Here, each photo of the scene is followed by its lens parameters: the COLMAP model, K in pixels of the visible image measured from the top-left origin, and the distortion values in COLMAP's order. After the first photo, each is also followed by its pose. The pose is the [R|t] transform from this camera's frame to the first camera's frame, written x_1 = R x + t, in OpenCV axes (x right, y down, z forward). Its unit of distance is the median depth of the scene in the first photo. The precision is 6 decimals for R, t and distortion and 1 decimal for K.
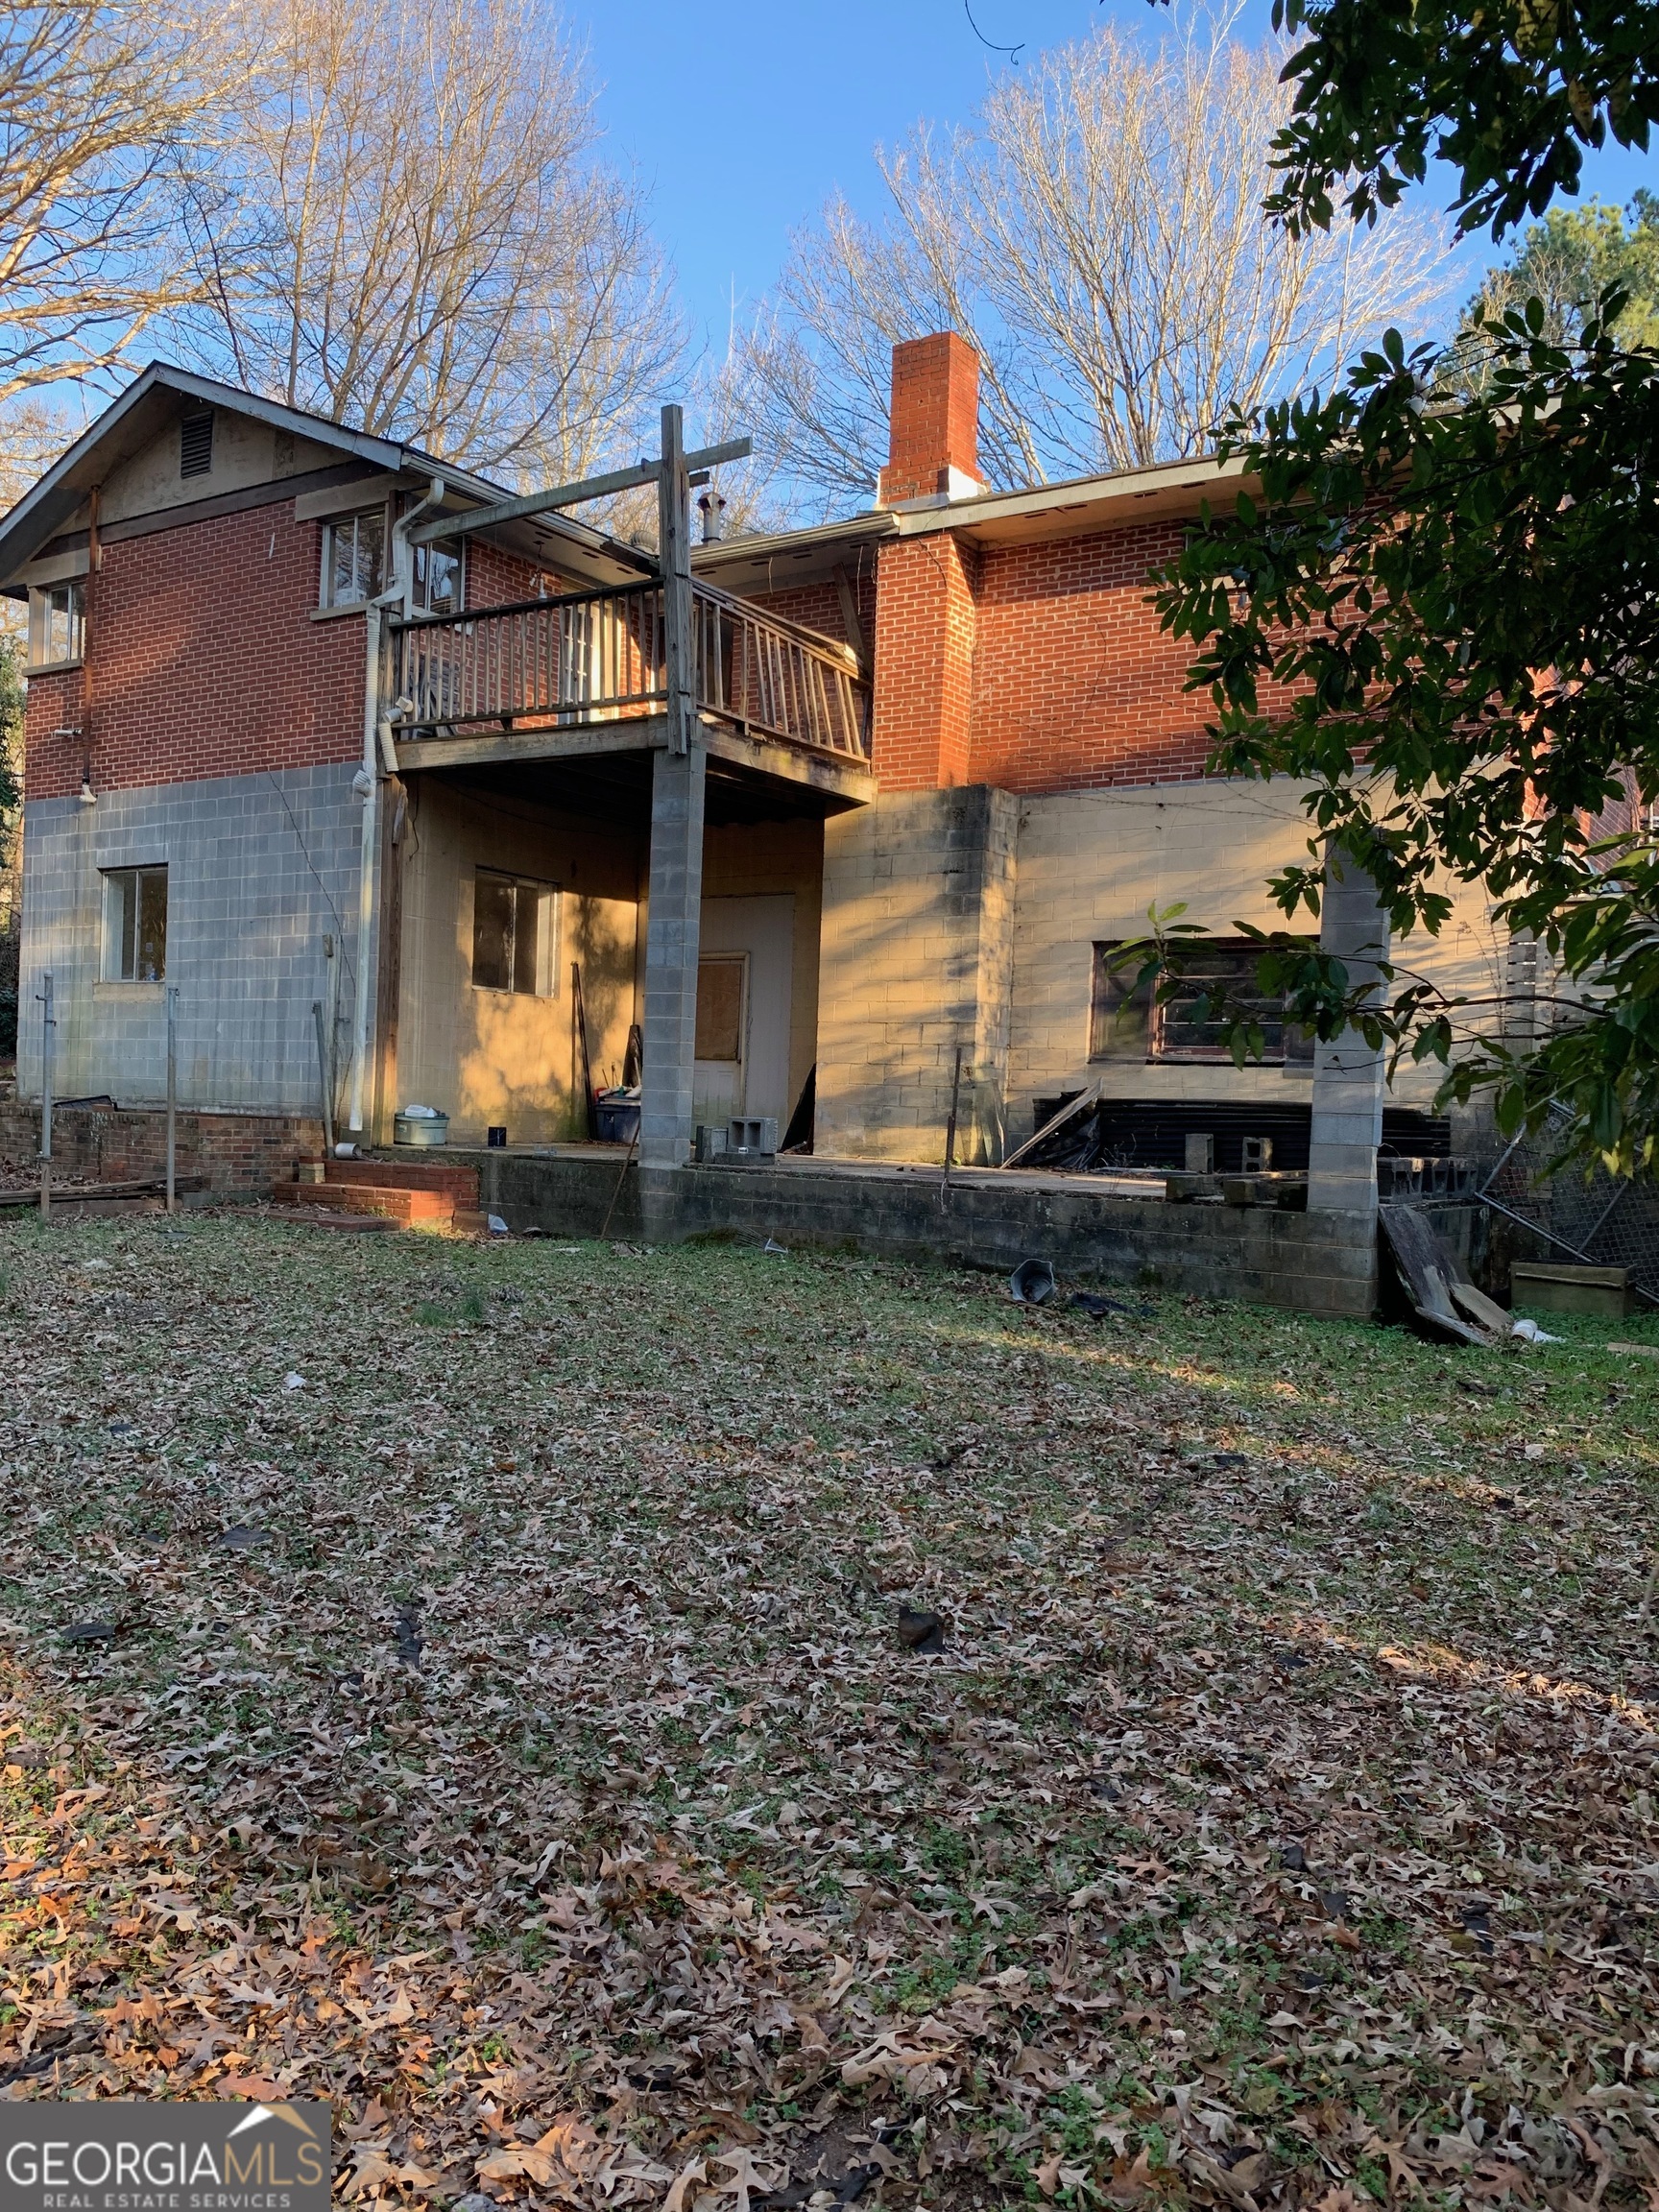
lens RADIAL K [[1684.2, 0, 831.0], [0, 1684.2, 1108.8], [0, 0, 1]] dist [0.004426, -0.001366]
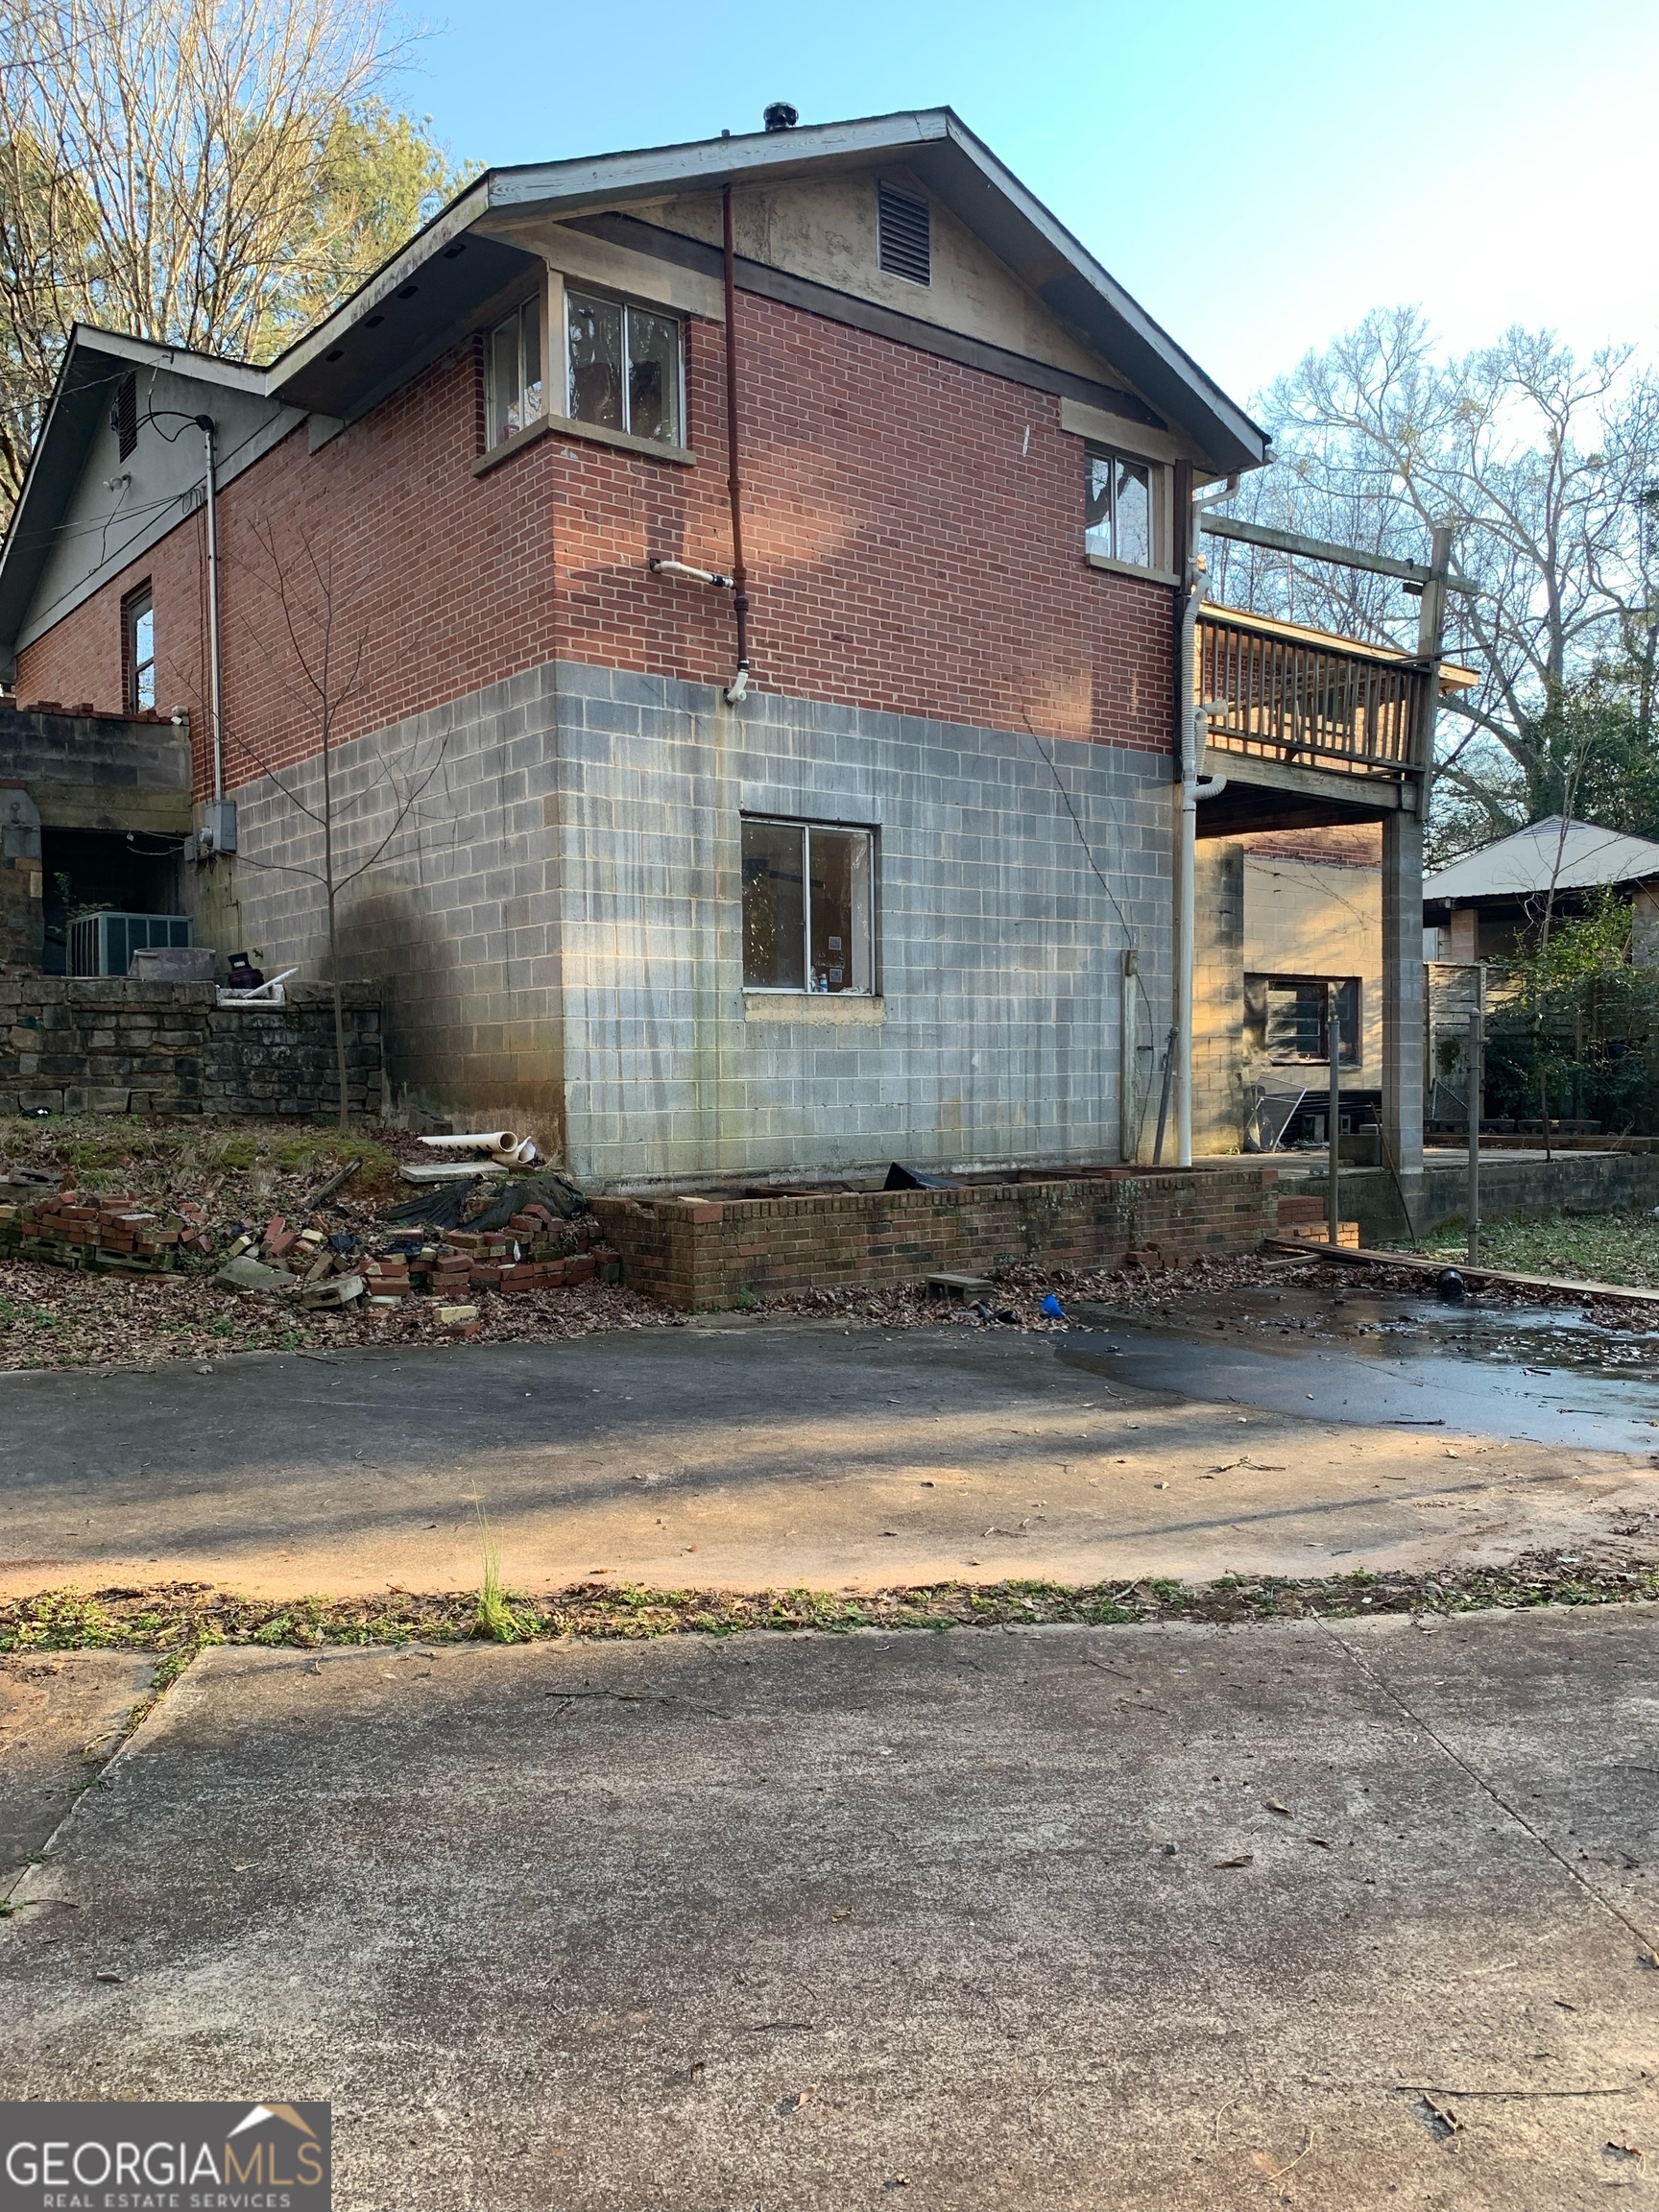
lens RADIAL K [[1684.2, 0, 831.0], [0, 1684.2, 1105.7], [0, 0, 1]] dist [0.004426, -0.001366]
pose [[0.336836, -0.066215, 0.939232, -1.112621], [0.014670, 0.997772, 0.065081, -0.078668], [-0.941449, -0.008144, 0.337056, 0.817808]]
